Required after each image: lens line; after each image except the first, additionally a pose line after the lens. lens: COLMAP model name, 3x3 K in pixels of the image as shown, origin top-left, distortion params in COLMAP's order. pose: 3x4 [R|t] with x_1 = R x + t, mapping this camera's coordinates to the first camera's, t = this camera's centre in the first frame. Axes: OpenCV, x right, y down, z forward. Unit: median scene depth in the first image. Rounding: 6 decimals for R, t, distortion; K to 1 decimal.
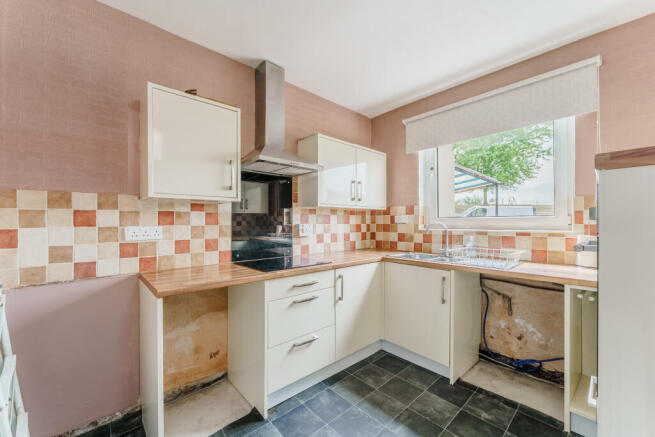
lens RADIAL K [[259.3, 0, 319.4], [0, 259.3, 222.6], [0, 0, 1]] dist [-0.007241, -0.000116]
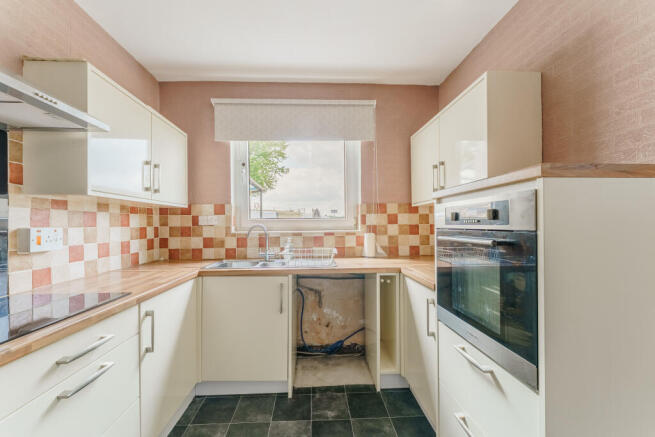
lens RADIAL K [[263.9, 0, 322.9], [0, 263.9, 223.6], [0, 0, 1]] dist [0.000580, -0.000183]
pose [[0.623583, -0.000731, 0.781757, -0.127549], [0.006319, 0.999972, -0.004106, 0.003023], [-0.781732, 0.007500, 0.623570, 0.252900]]
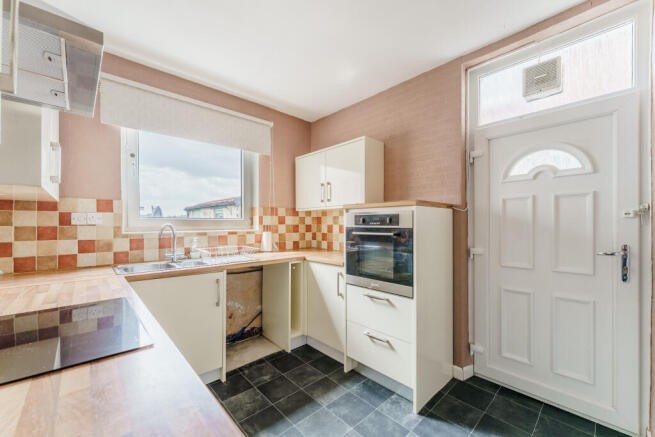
lens RADIAL K [[263.9, 0, 322.9], [0, 263.9, 223.6], [0, 0, 1]] dist [0.000580, -0.000183]
pose [[-0.024065, 0.000845, 0.999710, -0.444525], [0.000267, 1.000000, -0.000839, -0.000153], [-0.999710, 0.000246, -0.024065, 0.516131]]
